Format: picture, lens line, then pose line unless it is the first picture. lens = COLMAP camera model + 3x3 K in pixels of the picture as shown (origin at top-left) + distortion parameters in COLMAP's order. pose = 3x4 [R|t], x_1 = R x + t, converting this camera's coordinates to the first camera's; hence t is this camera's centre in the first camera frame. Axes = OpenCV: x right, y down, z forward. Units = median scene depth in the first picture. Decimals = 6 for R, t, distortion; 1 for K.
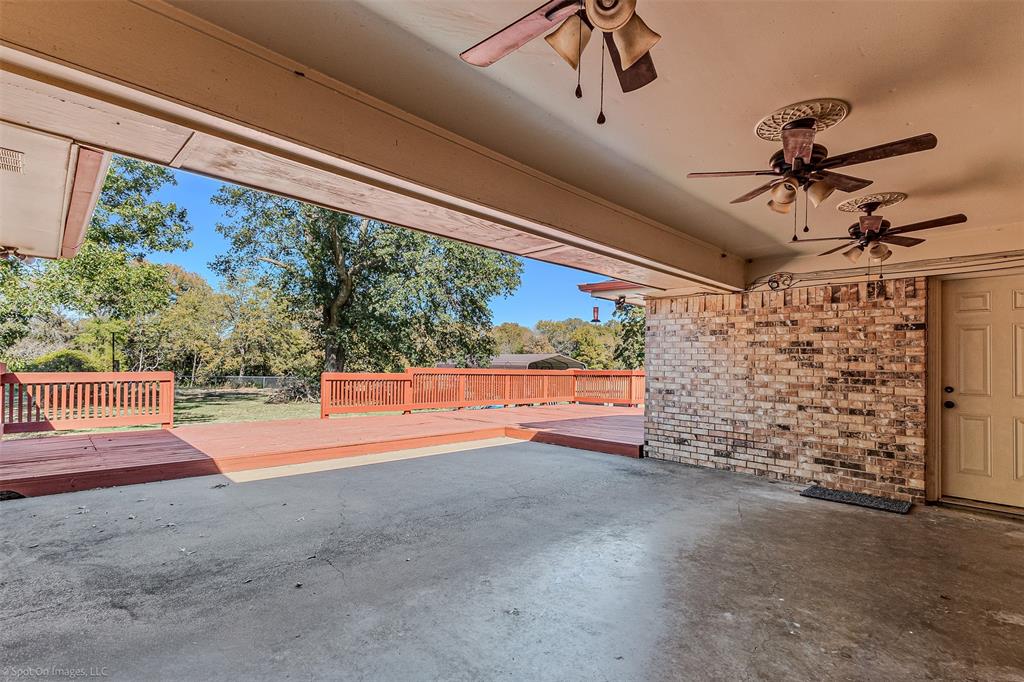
lens RADIAL K [[474.5, 0, 510.6], [0, 474.5, 346.0], [0, 0, 1]] dist [0.004243, 0.000149]
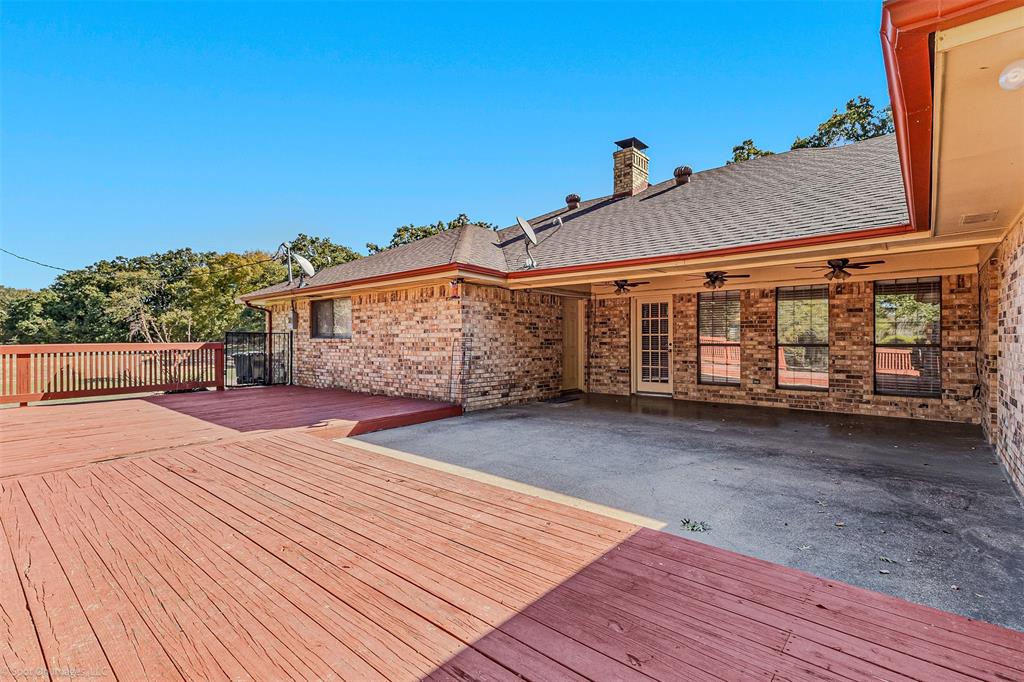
lens RADIAL K [[474.5, 0, 511.7], [0, 474.5, 340.3], [0, 0, 1]] dist [0.004243, 0.000149]
pose [[-0.082851, -0.026624, 0.996206, -1.021177], [-0.038739, 0.998974, 0.023476, 0.015704], [-0.995809, -0.036647, -0.083797, 1.073646]]
